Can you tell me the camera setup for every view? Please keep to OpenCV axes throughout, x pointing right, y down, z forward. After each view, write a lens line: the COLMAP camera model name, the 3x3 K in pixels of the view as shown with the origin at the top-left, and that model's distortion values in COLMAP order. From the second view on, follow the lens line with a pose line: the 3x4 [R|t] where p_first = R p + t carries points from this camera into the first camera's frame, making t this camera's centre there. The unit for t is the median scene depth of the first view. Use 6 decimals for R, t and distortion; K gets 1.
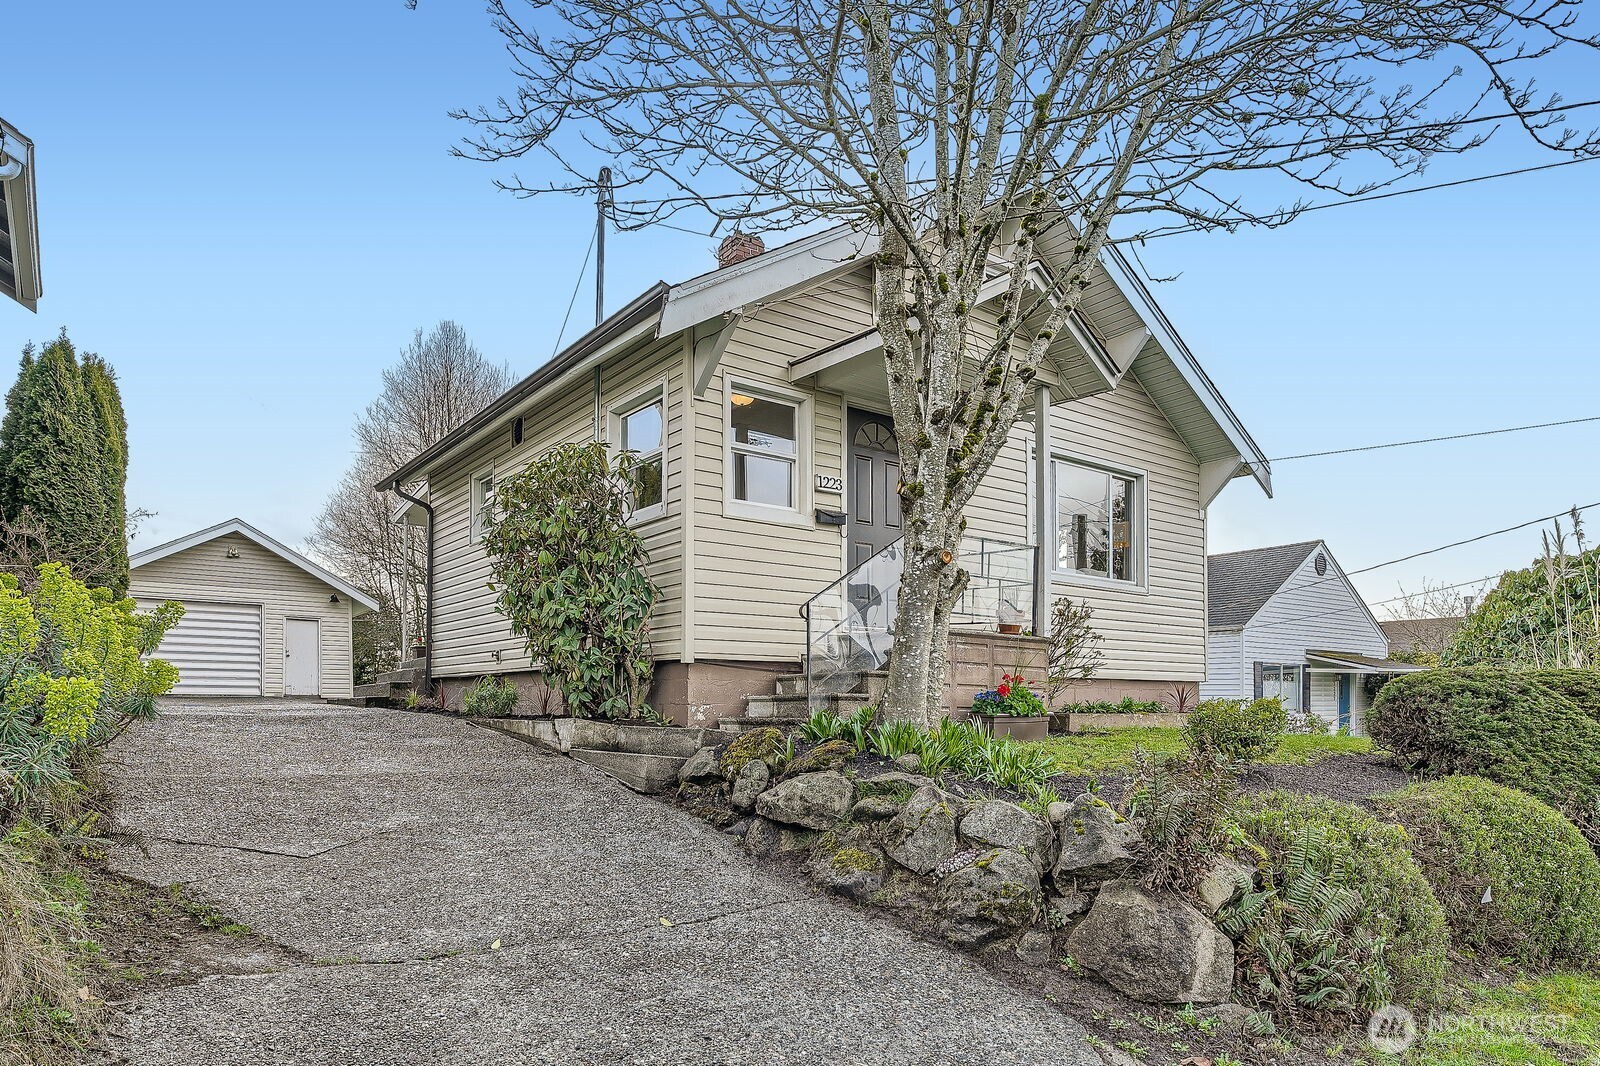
lens RADIAL K [[923.9, 0, 799.9], [0, 923.9, 534.0], [0, 0, 1]] dist [-0.008152, -0.000210]
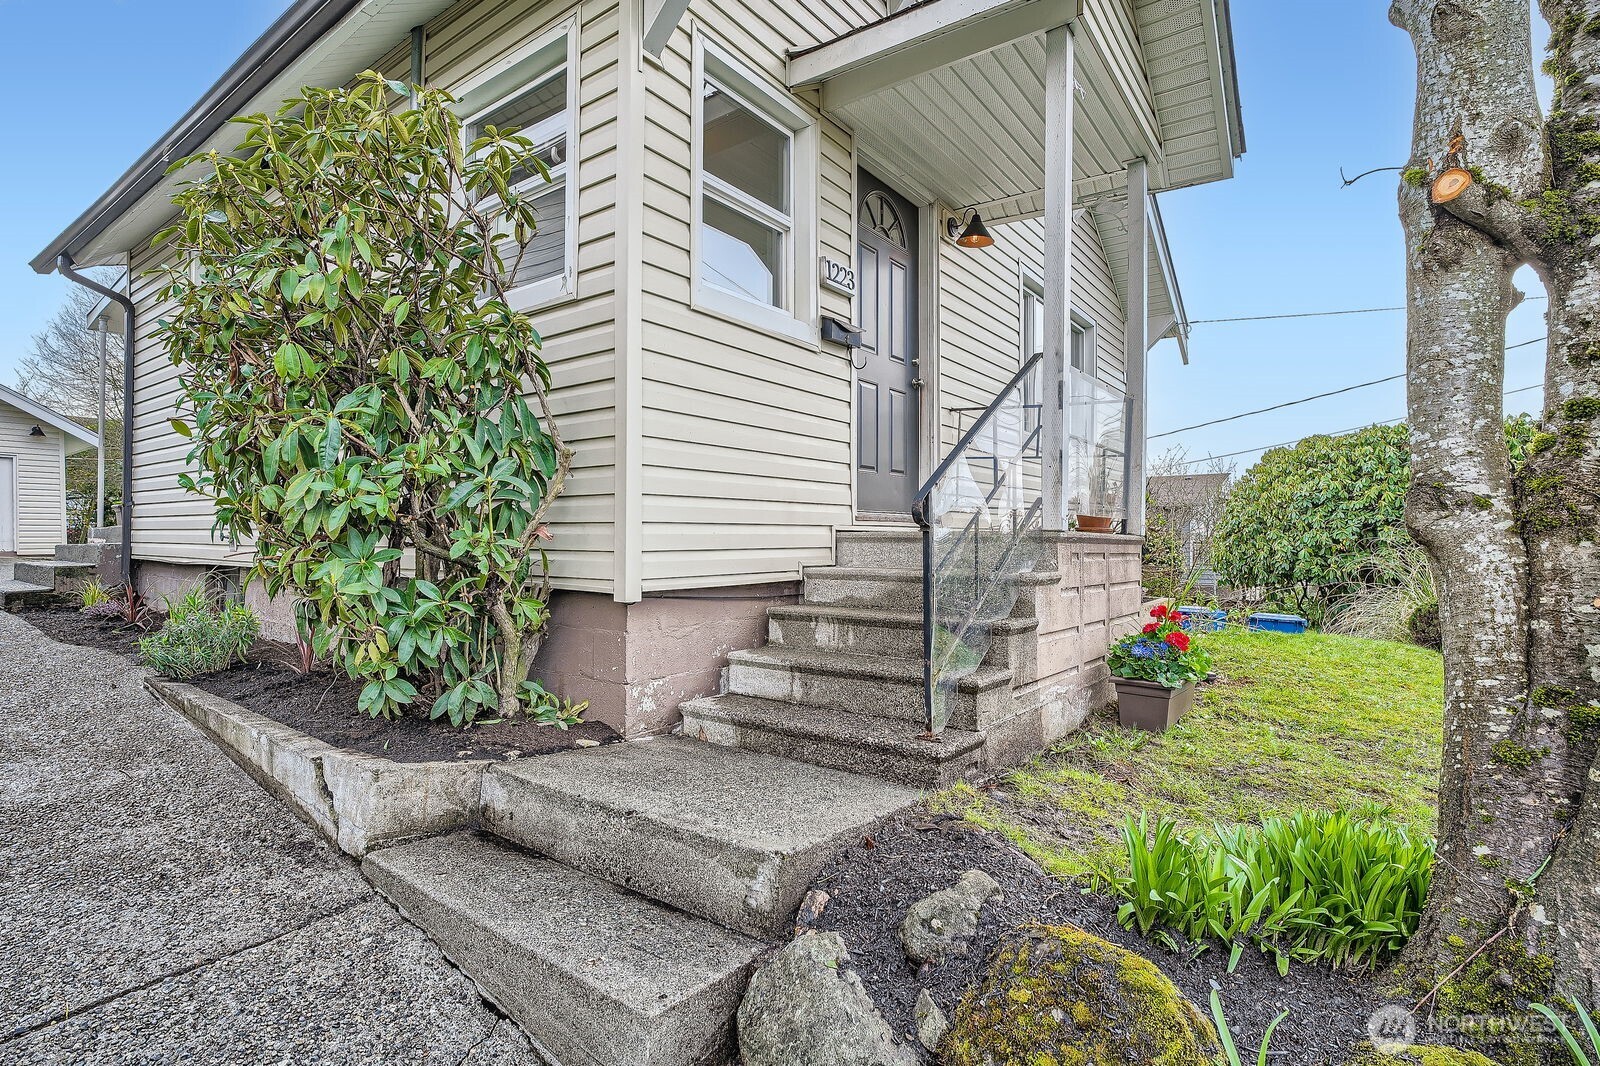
lens RADIAL K [[798.1, 0, 783.9], [0, 798.1, 470.1], [0, 0, 1]] dist [-0.005277, -0.000336]
pose [[0.969180, 0.026460, 0.244930, -0.145447], [-0.050100, 0.994608, 0.090799, 0.028858], [-0.241207, -0.100272, 0.965280, 0.578814]]
